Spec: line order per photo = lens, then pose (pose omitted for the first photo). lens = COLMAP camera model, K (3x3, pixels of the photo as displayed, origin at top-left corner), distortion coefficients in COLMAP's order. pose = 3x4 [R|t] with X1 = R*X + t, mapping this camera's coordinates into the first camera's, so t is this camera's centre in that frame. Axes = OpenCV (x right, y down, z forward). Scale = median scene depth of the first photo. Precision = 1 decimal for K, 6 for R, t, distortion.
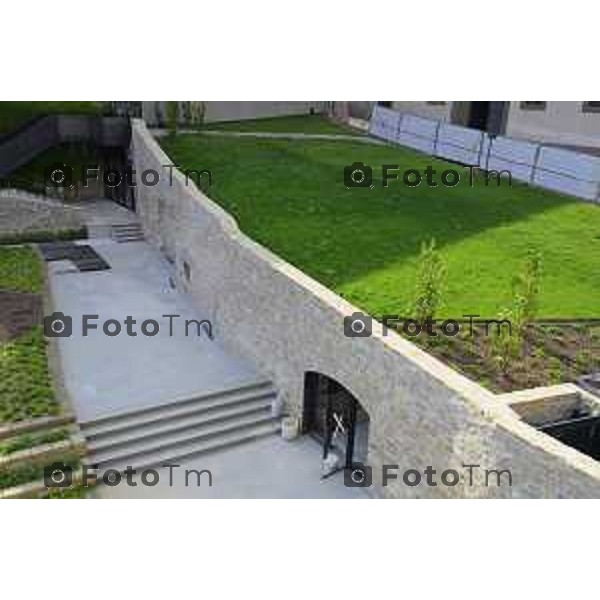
lens RADIAL K [[648.0, 0, 297.0], [0, 648.0, 304.4], [0, 0, 1]] dist [0.032515, 0.000000]
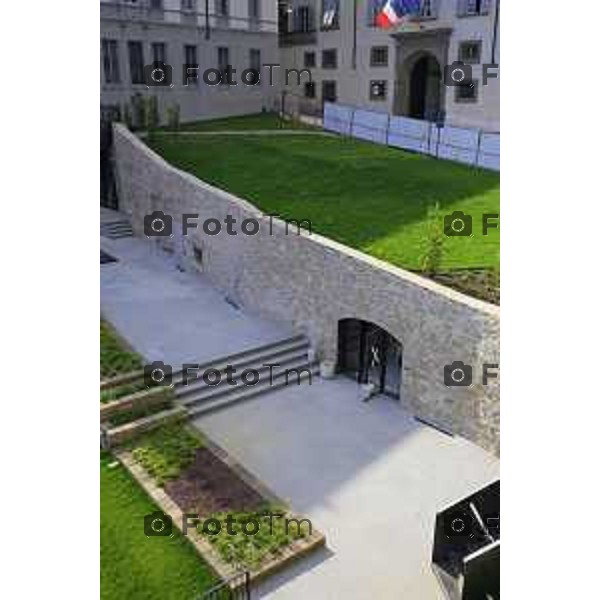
lens RADIAL K [[637.2, 0, 324.3], [0, 637.2, 286.1], [0, 0, 1]] dist [0.044923, 0.000000]
pose [[0.988582, -0.073696, 0.131434, -0.156204], [0.076232, 0.996987, -0.014360, 0.051457], [-0.129980, 0.024216, 0.991221, -0.178028]]
